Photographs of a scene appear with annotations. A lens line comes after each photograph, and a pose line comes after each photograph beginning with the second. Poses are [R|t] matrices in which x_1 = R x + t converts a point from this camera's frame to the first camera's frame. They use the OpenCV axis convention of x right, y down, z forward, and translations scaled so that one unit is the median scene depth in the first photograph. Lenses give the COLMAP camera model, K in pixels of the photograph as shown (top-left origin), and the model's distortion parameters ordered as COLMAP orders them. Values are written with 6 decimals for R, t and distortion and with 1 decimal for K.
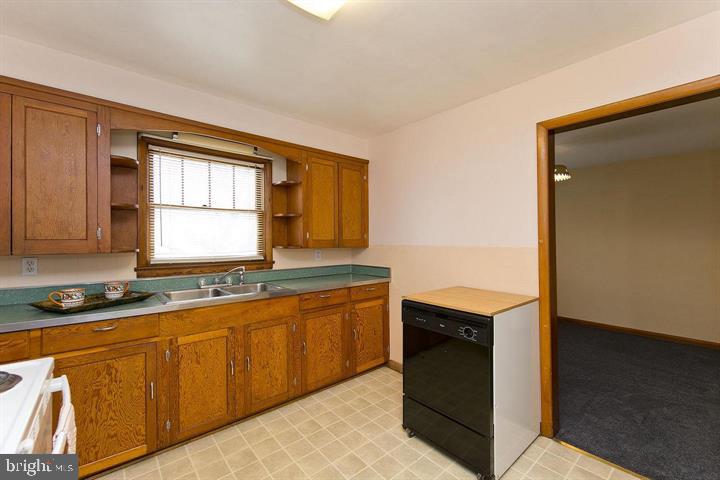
lens RADIAL K [[307.6, 0, 367.1], [0, 307.6, 238.5], [0, 0, 1]] dist [-0.000940, -0.000579]
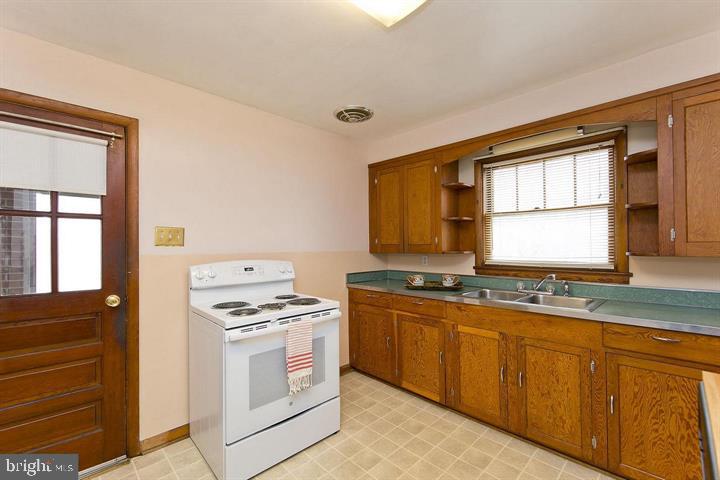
lens RADIAL K [[306.5, 0, 347.7], [0, 306.5, 246.1], [0, 0, 1]] dist [-0.001218, -0.000135]
pose [[0.030744, 0.001440, -0.999526, 0.470444], [0.013582, 0.999906, 0.001858, 0.002614], [0.999435, -0.013633, 0.030722, 0.431805]]
